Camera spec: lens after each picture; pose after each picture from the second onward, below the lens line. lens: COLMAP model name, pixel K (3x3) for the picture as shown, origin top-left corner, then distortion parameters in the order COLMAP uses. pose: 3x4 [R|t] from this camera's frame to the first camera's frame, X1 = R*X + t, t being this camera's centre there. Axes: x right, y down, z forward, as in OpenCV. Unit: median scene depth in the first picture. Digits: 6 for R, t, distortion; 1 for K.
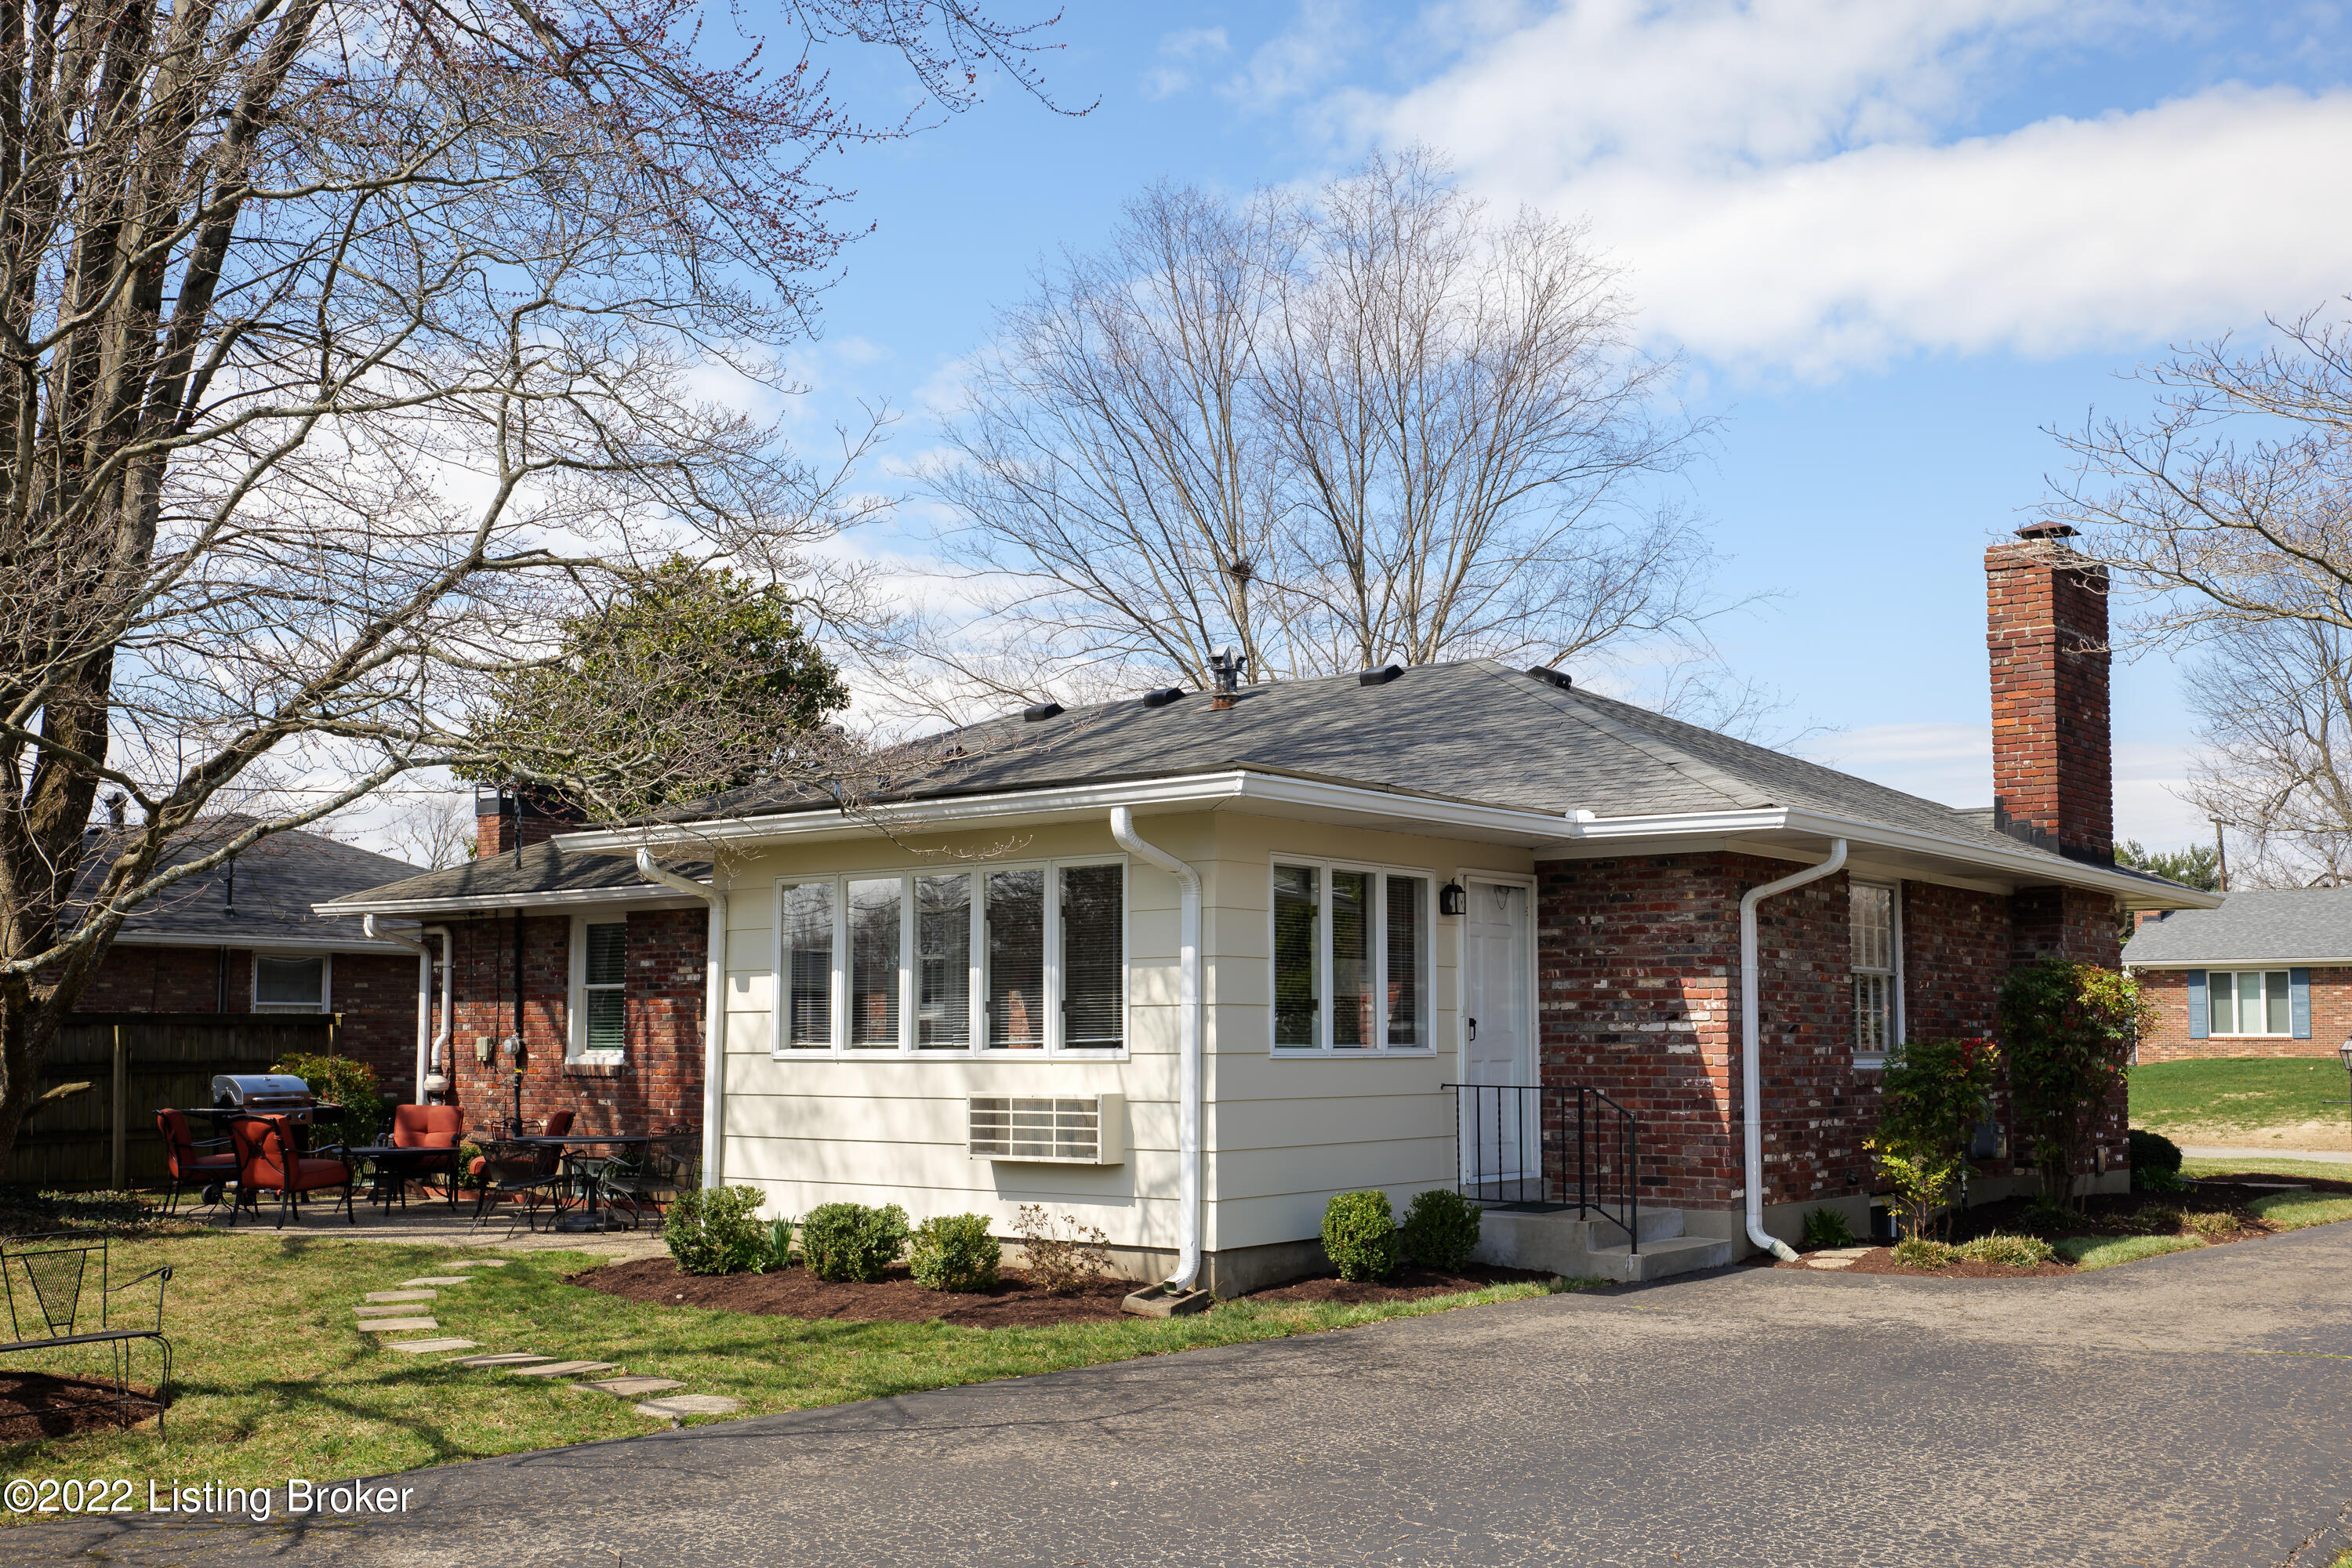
lens RADIAL K [[2306.6, 0, 1176.0], [0, 2306.6, 784.0], [0, 0, 1]] dist [-0.003137, -0.000075]
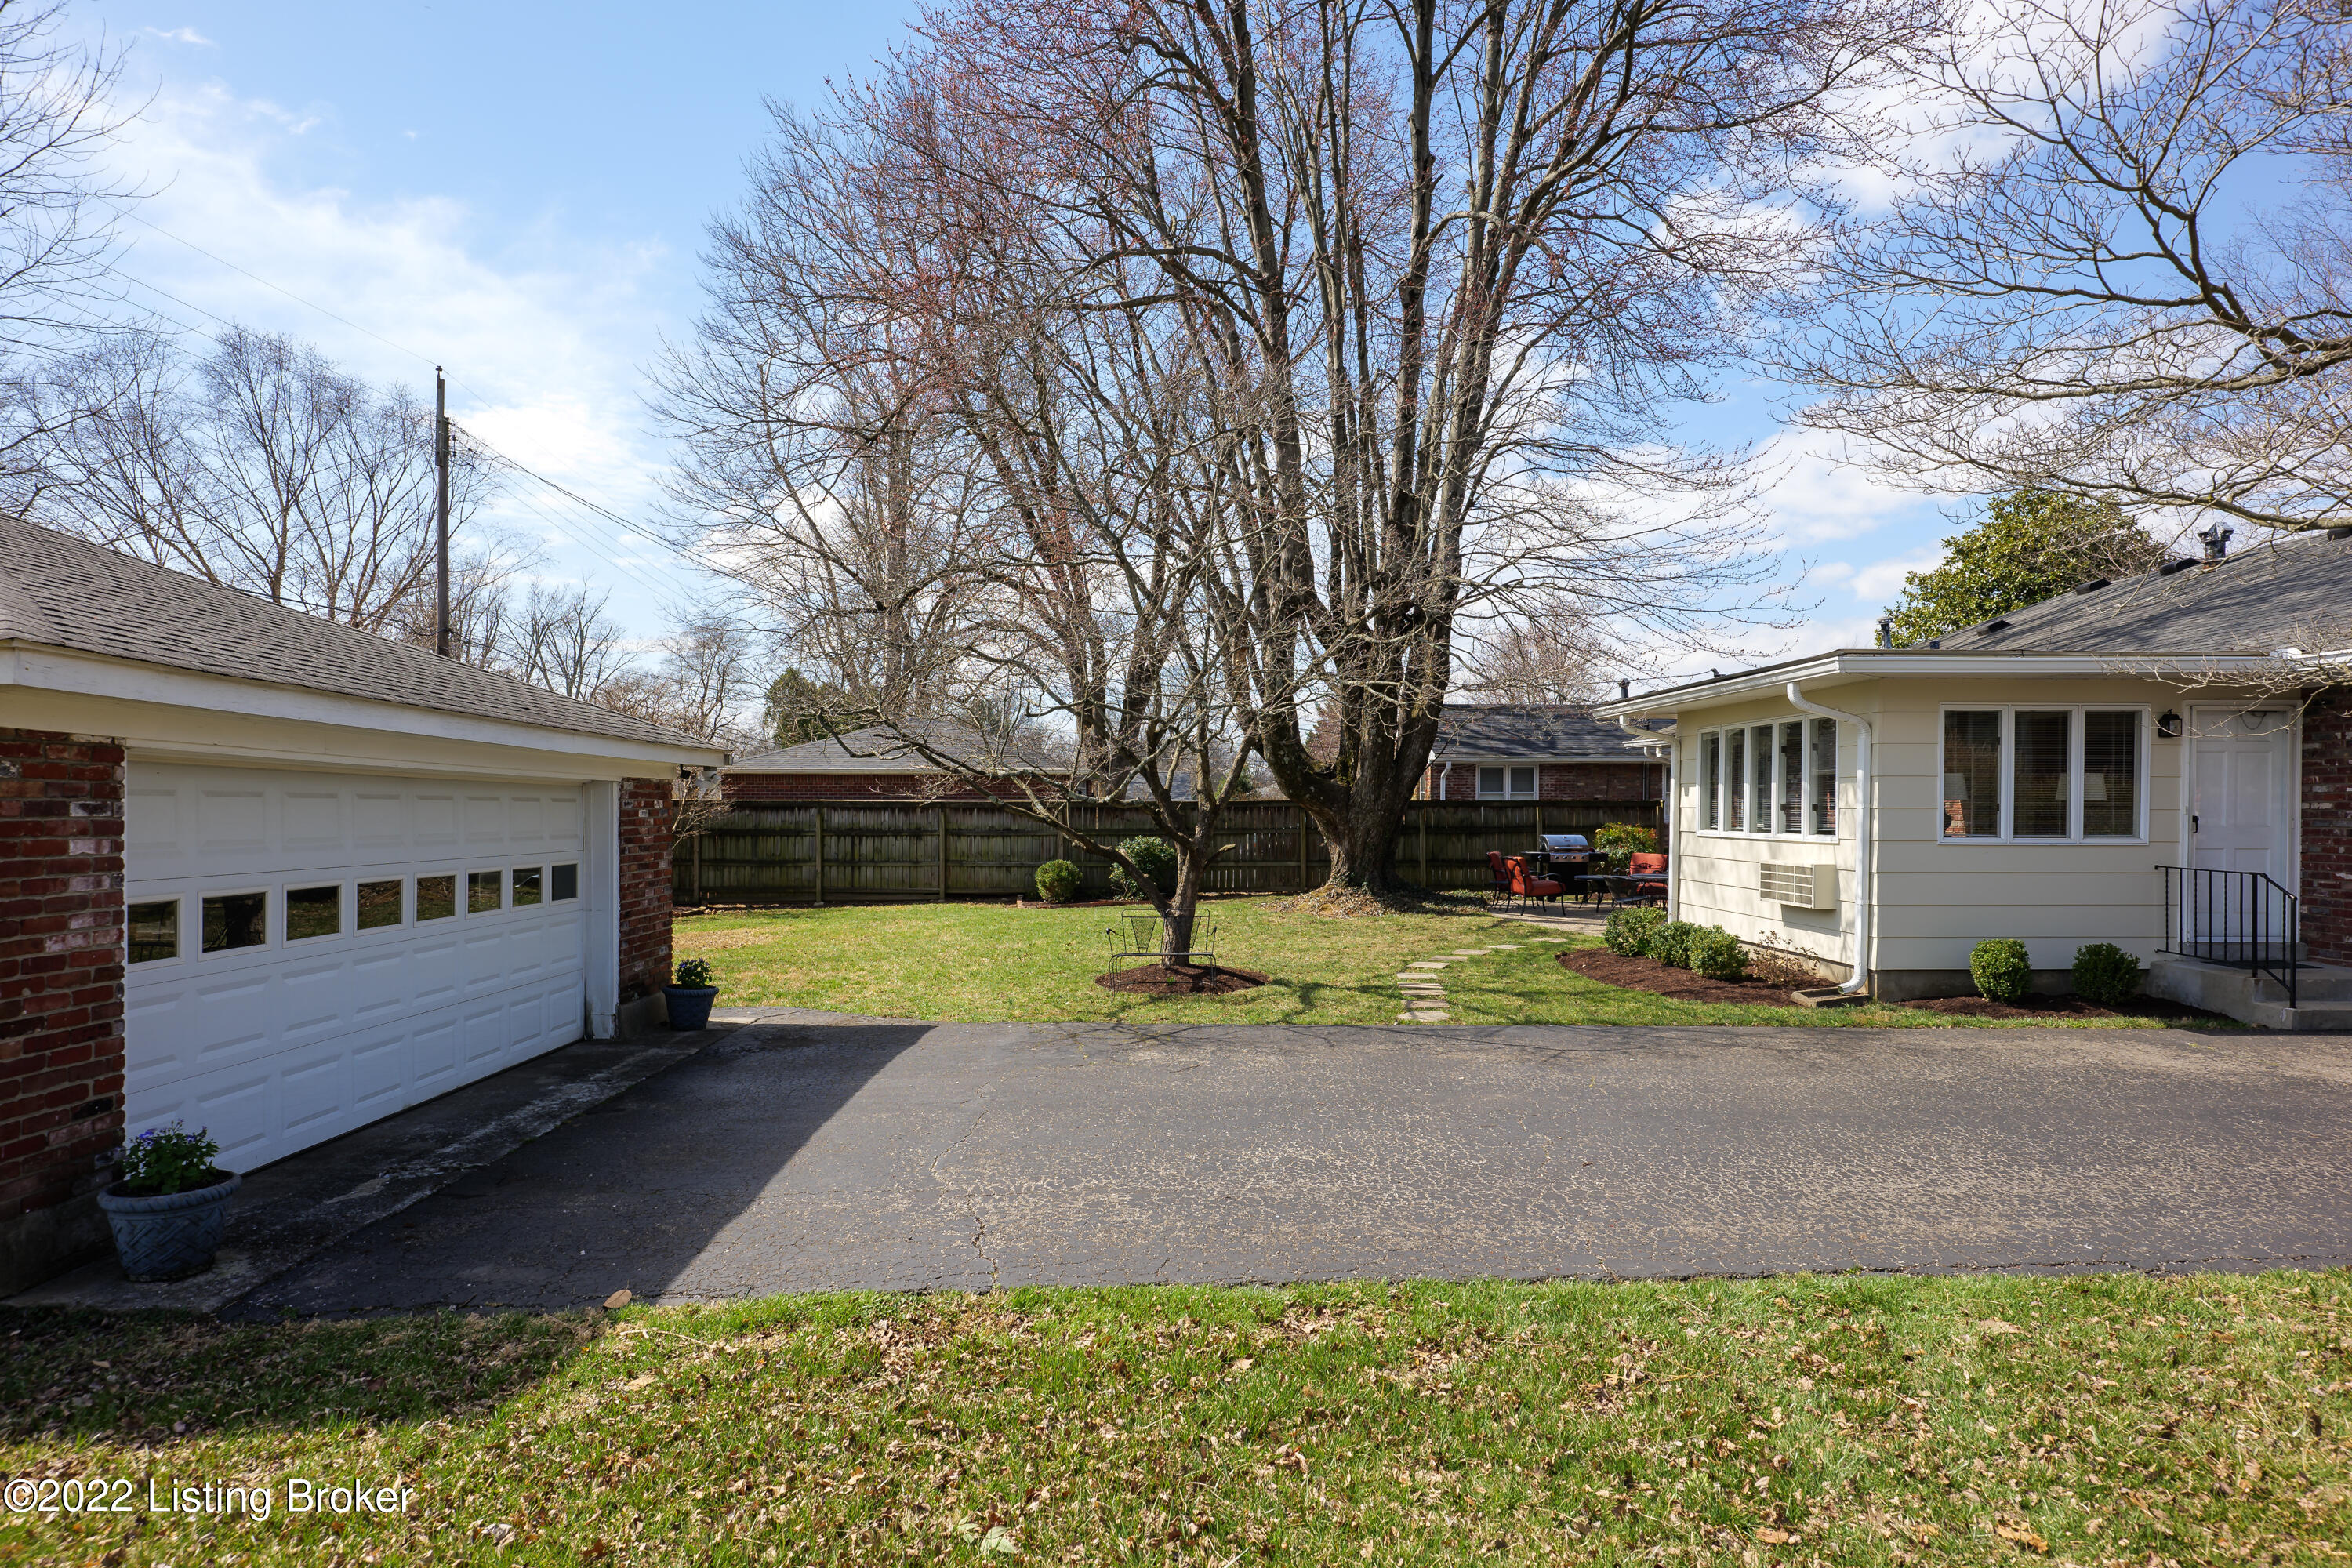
lens RADIAL K [[1330.1, 0, 1176.0], [0, 1330.1, 784.0], [0, 0, 1]] dist [0.001313, 0.000008]
pose [[0.631233, -0.009377, -0.775537, 0.370030], [0.083271, 0.994966, 0.055747, -0.006109], [0.771110, -0.099768, 0.628836, 0.095421]]
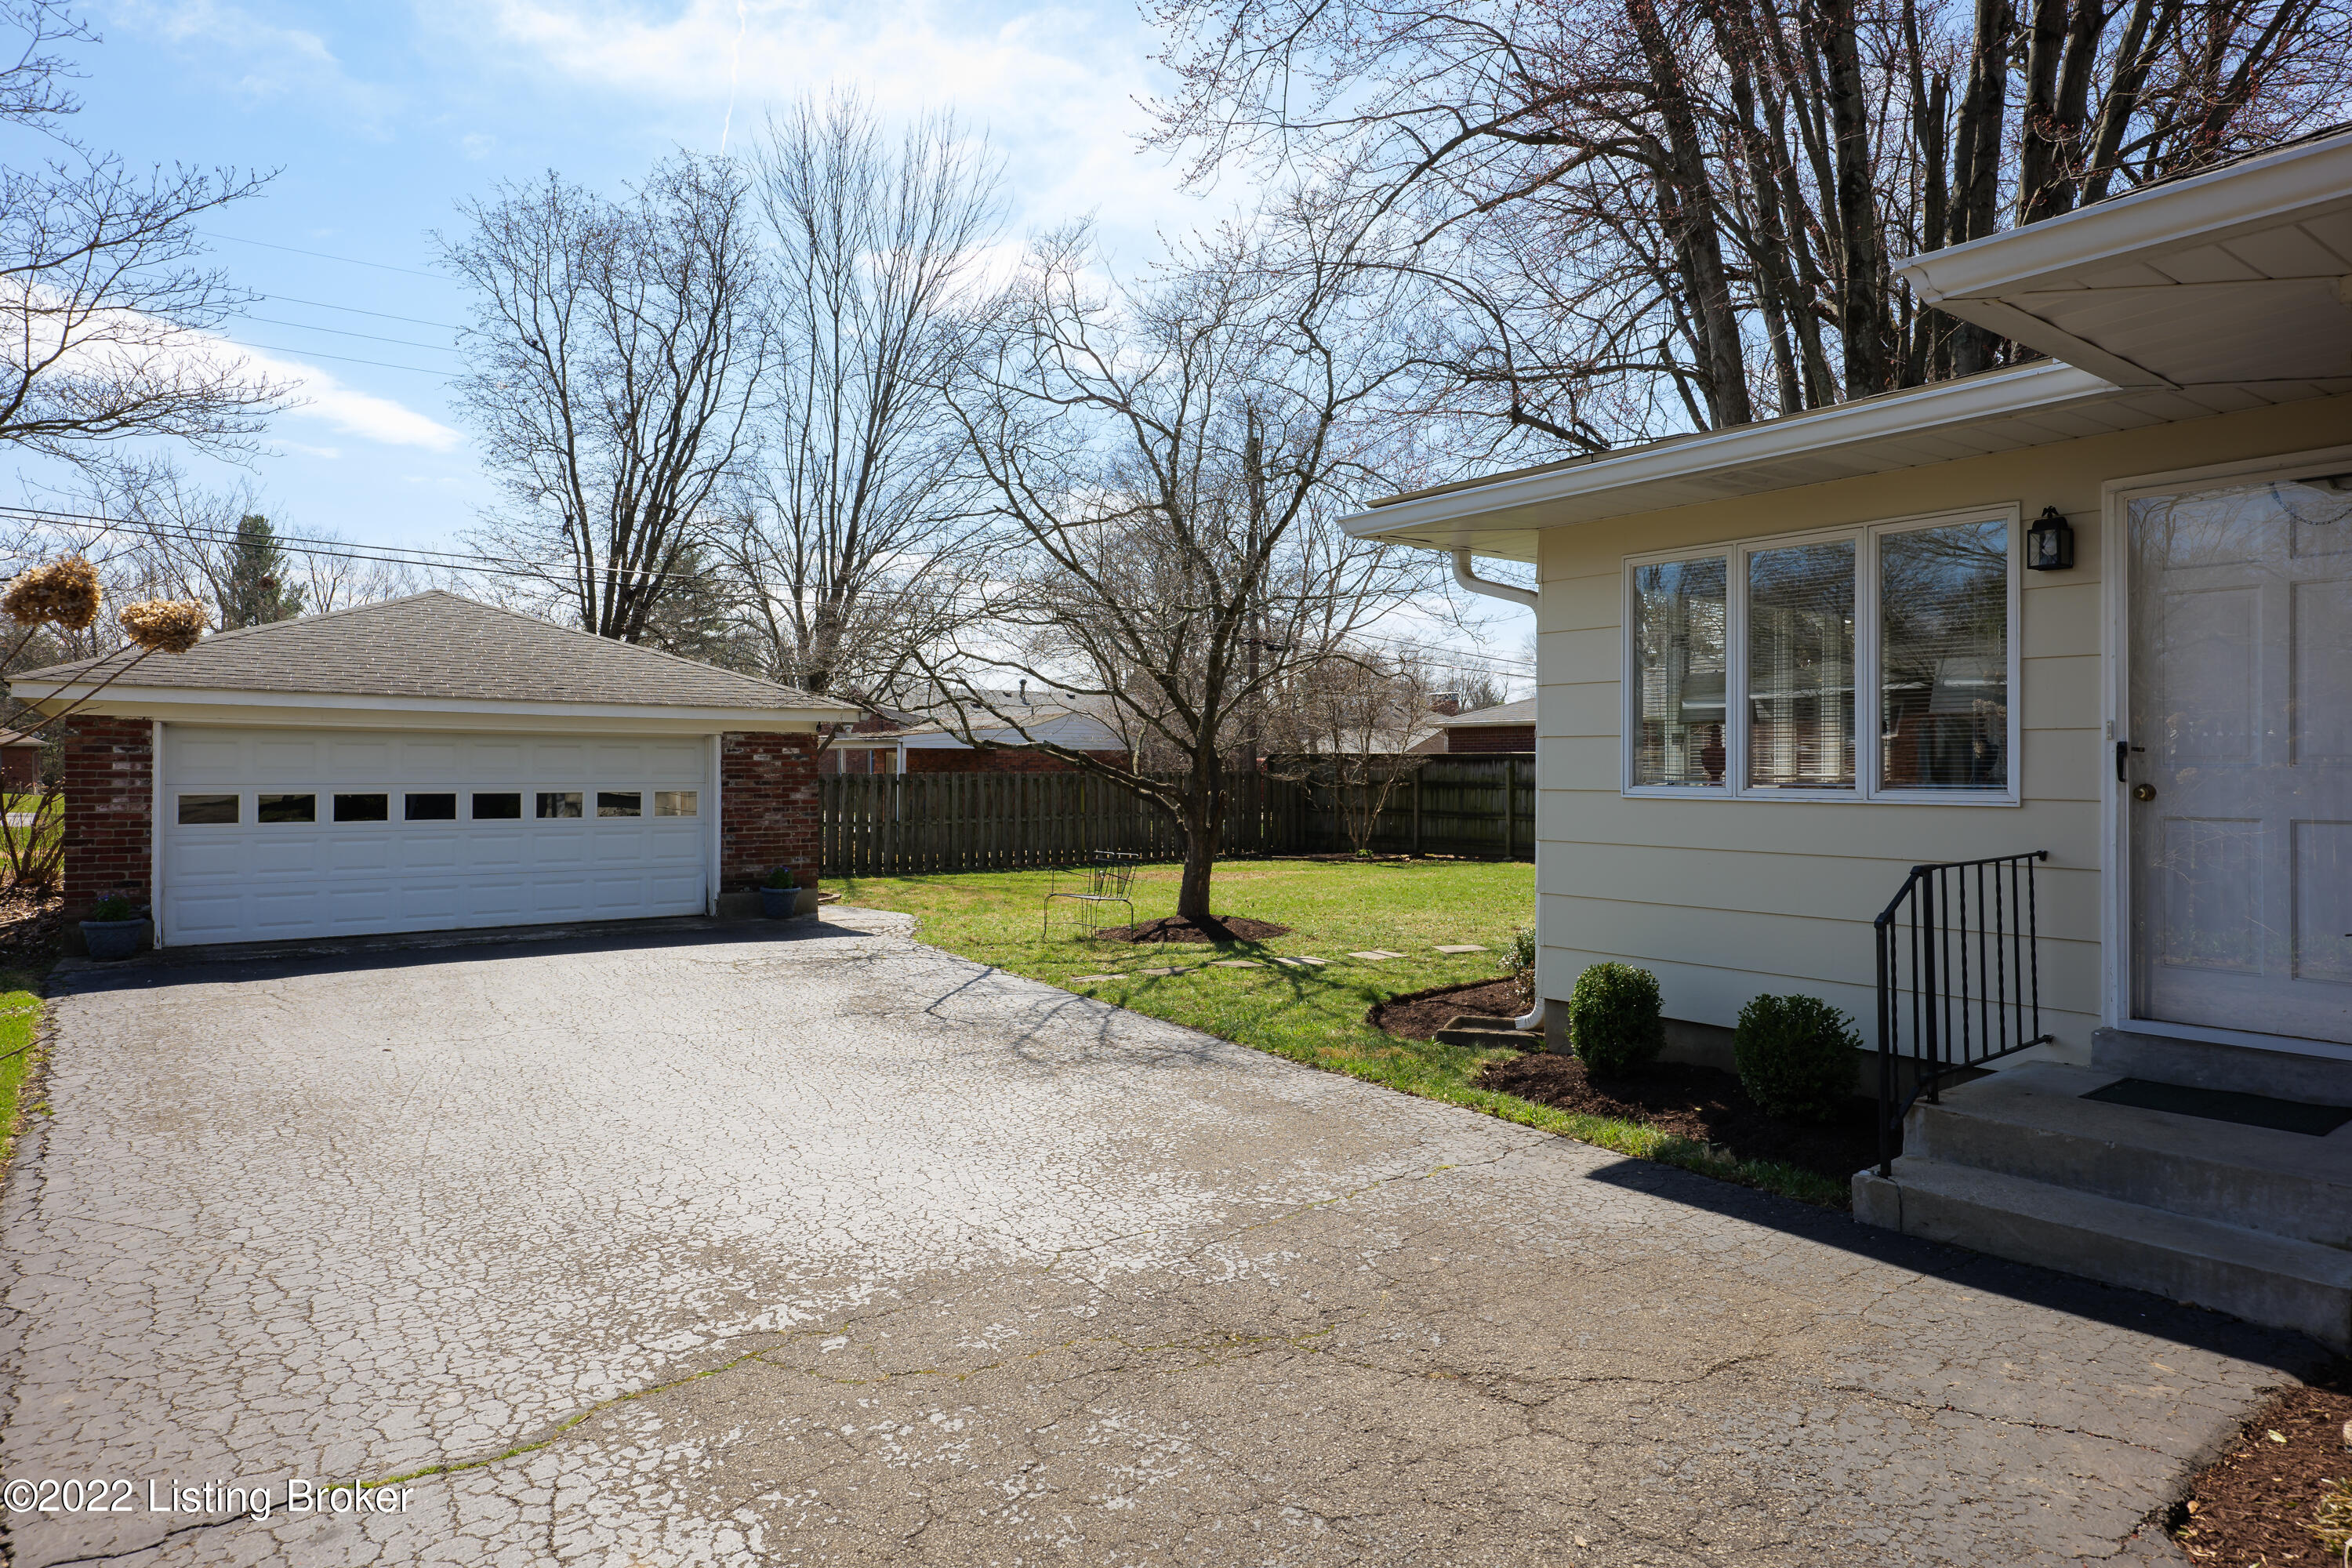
lens RADIAL K [[1398.7, 0, 1176.0], [0, 1398.7, 784.0], [0, 0, 1]] dist [-0.000714, -0.000218]
pose [[-0.272332, 0.012427, -0.962123, 0.541693], [0.109811, 0.993785, -0.018246, 0.101976], [0.955917, -0.110621, -0.272004, 0.926811]]
